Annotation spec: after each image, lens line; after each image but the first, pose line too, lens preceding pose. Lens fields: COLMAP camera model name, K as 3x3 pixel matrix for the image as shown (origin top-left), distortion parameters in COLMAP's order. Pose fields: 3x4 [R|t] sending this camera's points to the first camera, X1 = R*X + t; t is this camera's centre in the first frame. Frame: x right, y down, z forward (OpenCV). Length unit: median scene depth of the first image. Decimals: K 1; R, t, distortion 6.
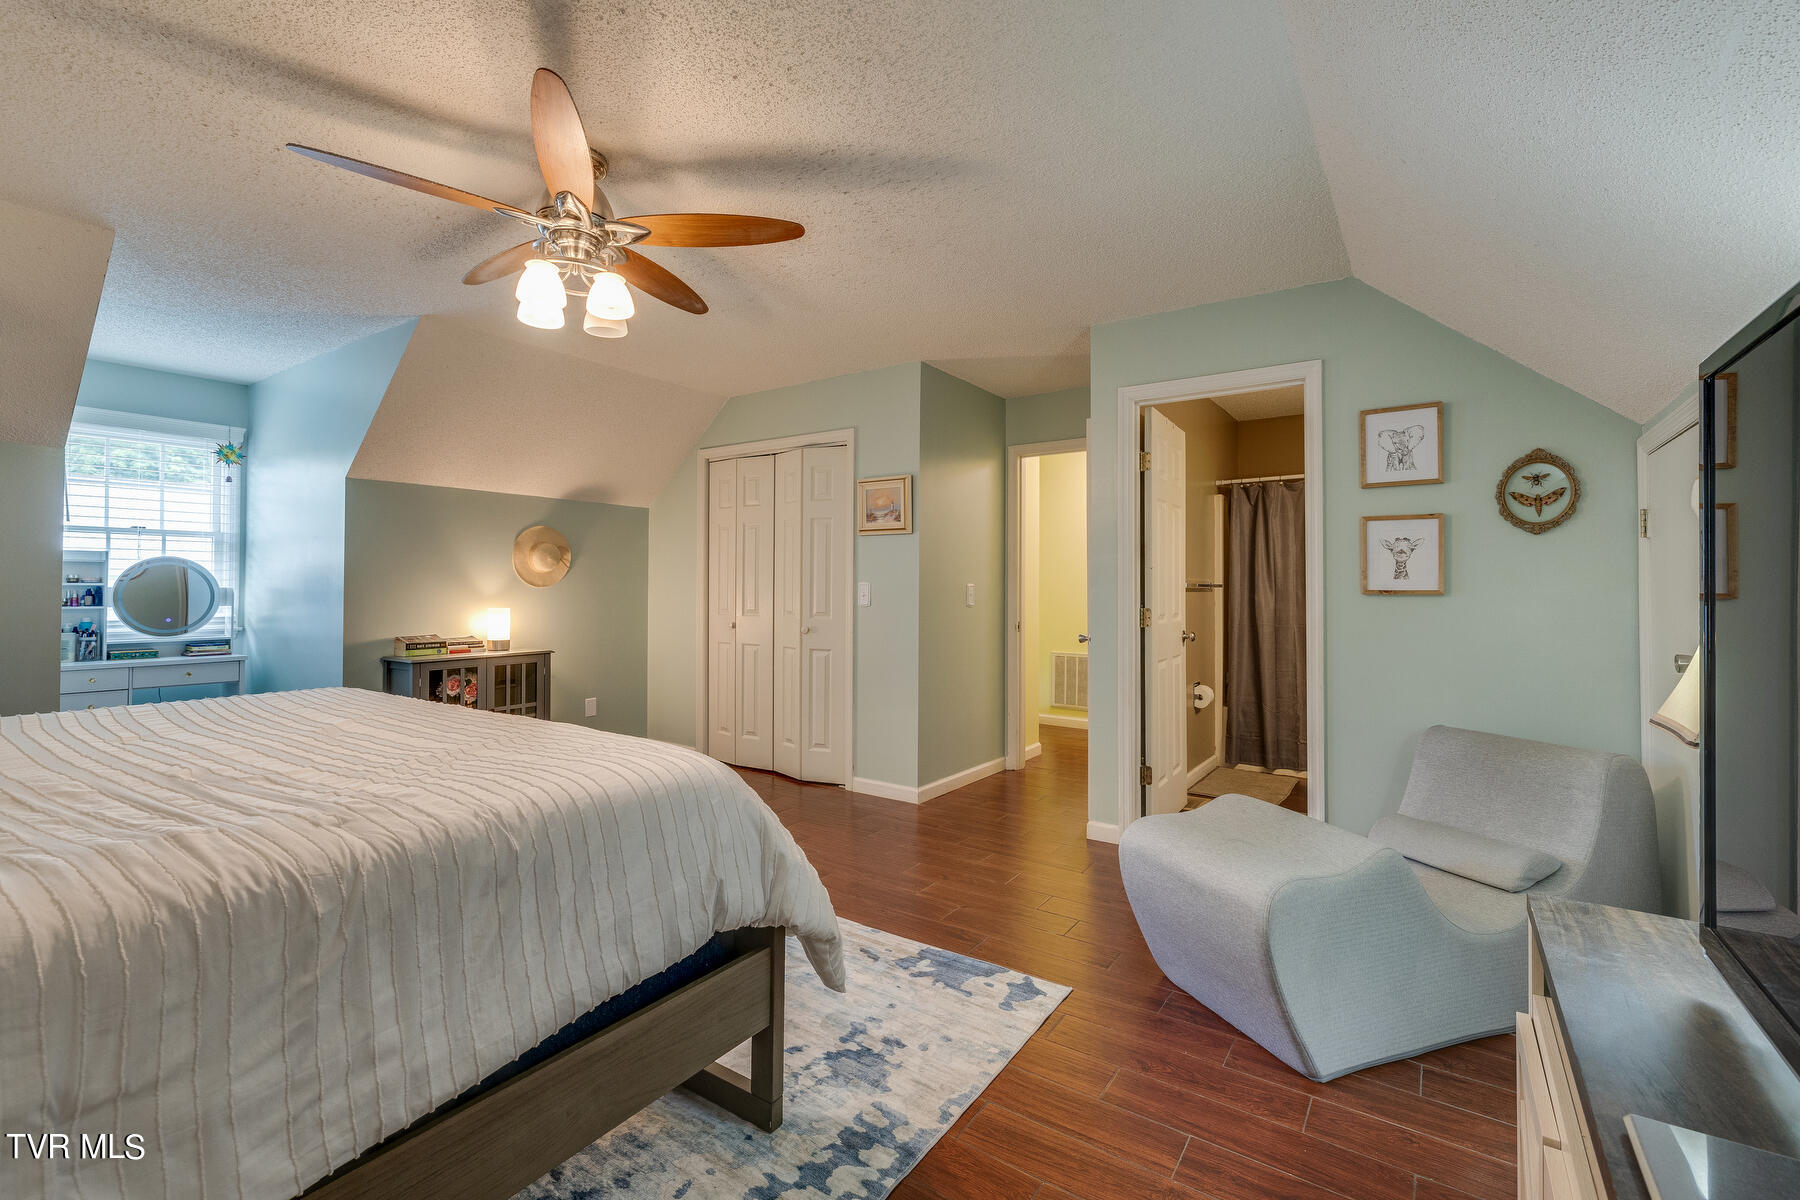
lens RADIAL K [[754.5, 0, 899.6], [0, 754.5, 598.7], [0, 0, 1]] dist [-0.002469, -0.000070]
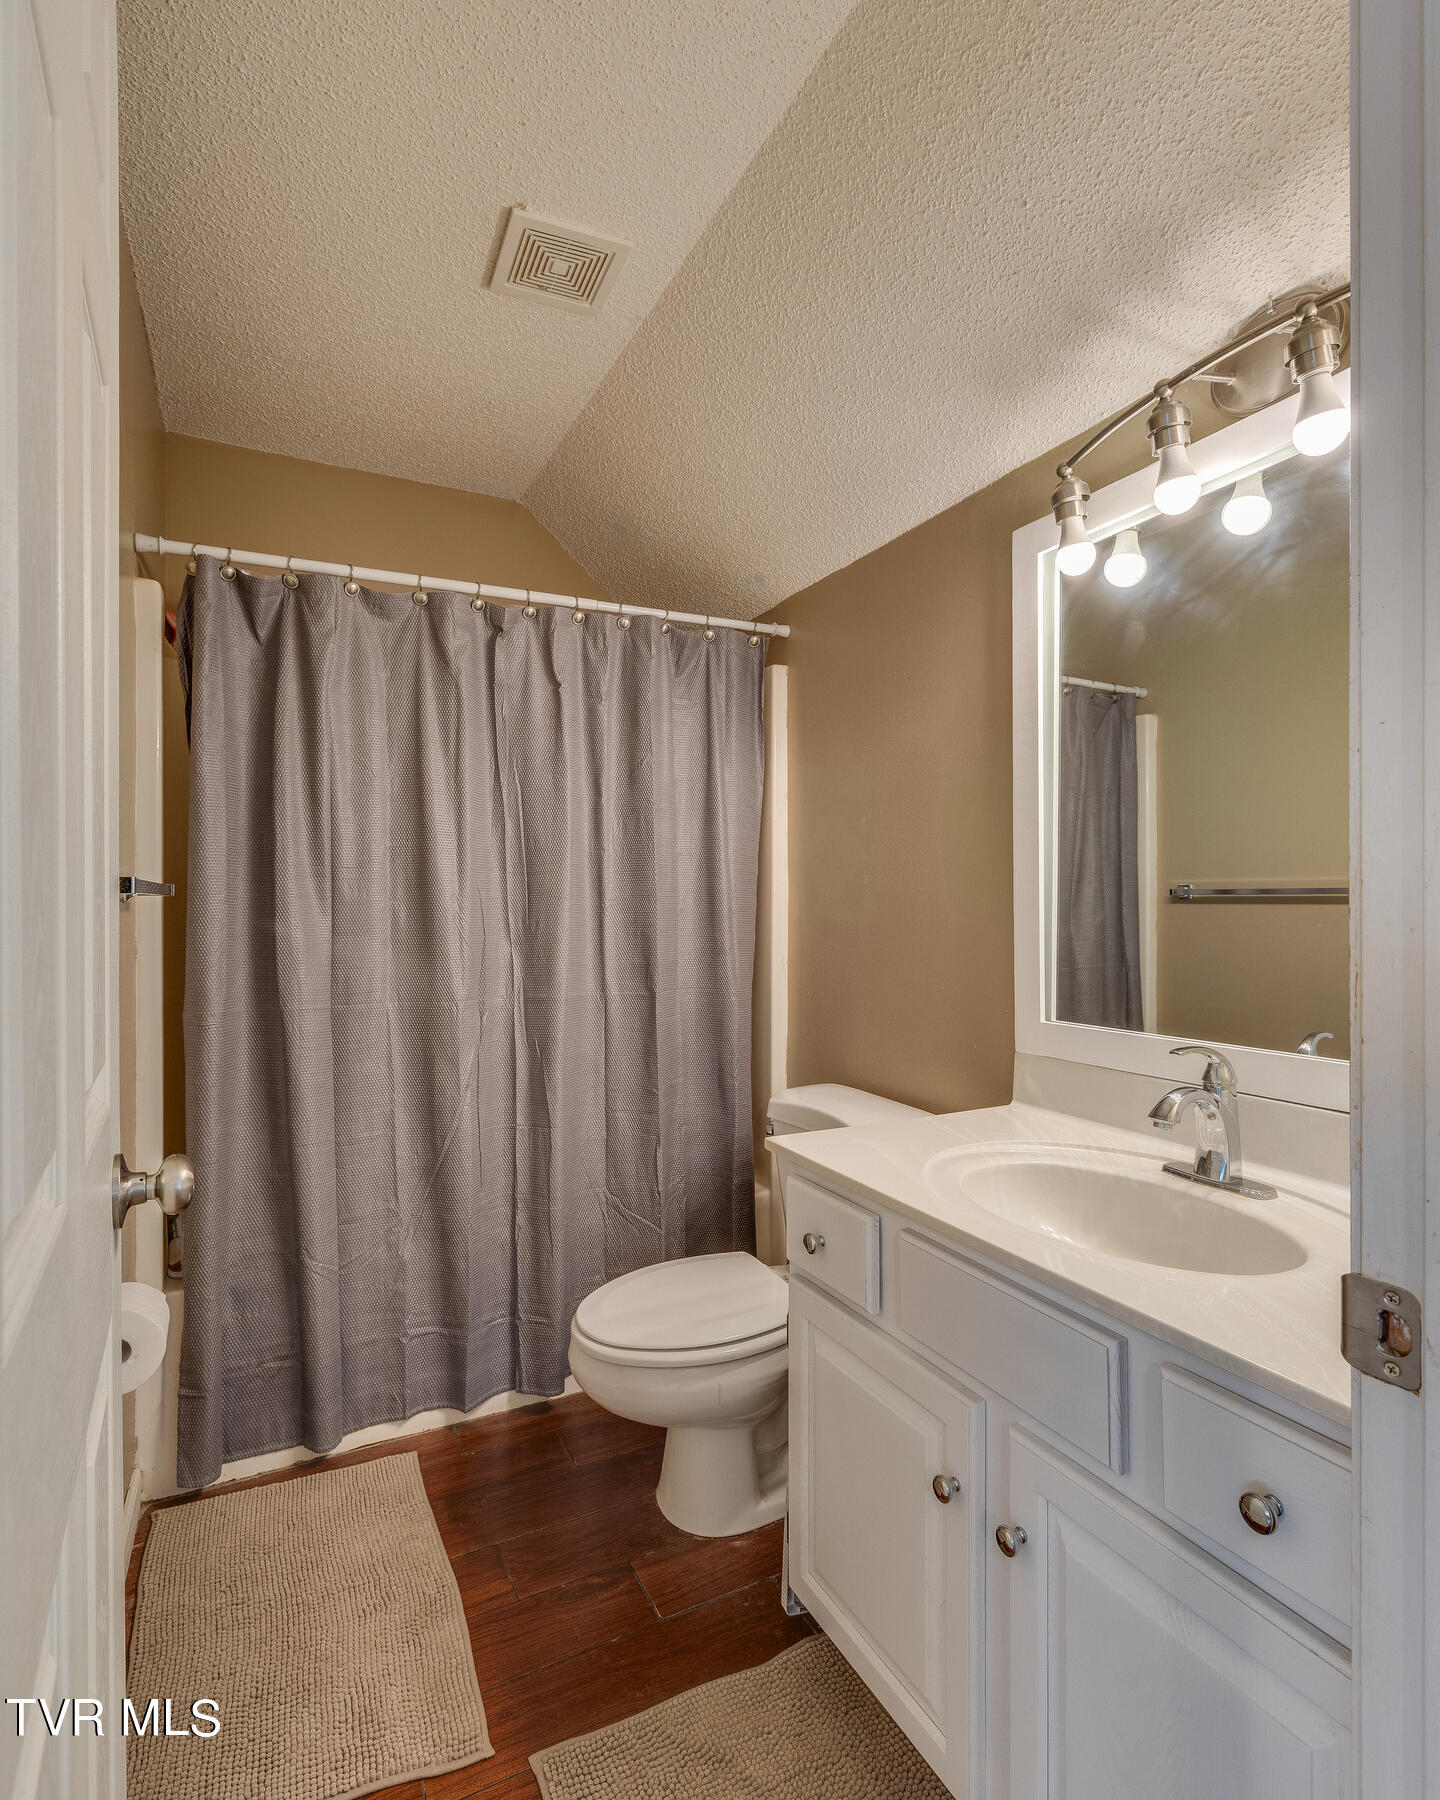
lens RADIAL K [[965.0, 0, 727.1], [0, 965.0, 895.9], [0, 0, 1]] dist [-0.004135, -0.000500]
pose [[0.484080, -0.001304, 0.875023, 0.438101], [0.006048, 0.999980, -0.001855, -0.028337], [-0.875003, 0.006190, 0.484078, 1.351169]]
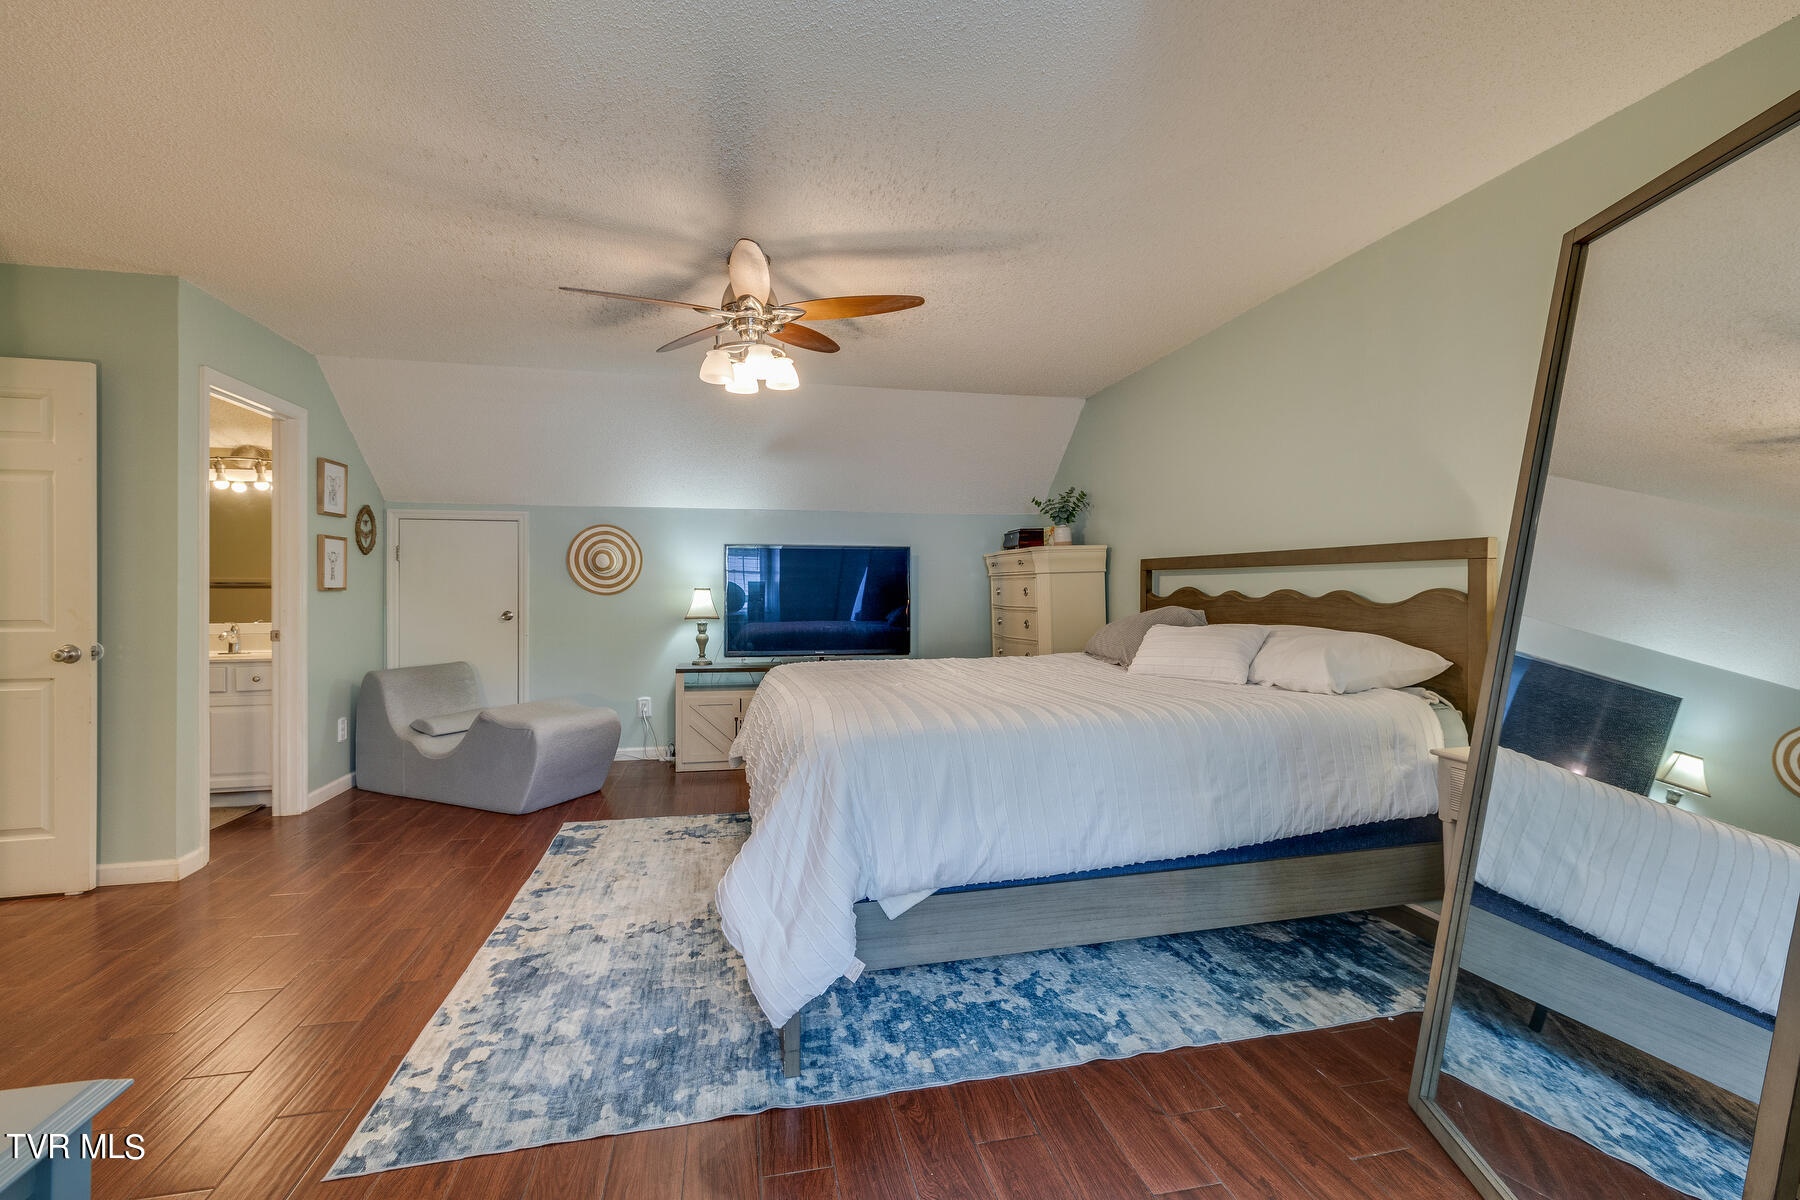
lens RADIAL K [[754.5, 0, 906.2], [0, 754.5, 595.3], [0, 0, 1]] dist [-0.002469, -0.000070]
pose [[-0.741539, -0.002217, 0.670906, -1.375251], [-0.002641, 0.999996, 0.000385, 0.004992], [-0.670904, -0.001486, -0.741542, 1.629148]]
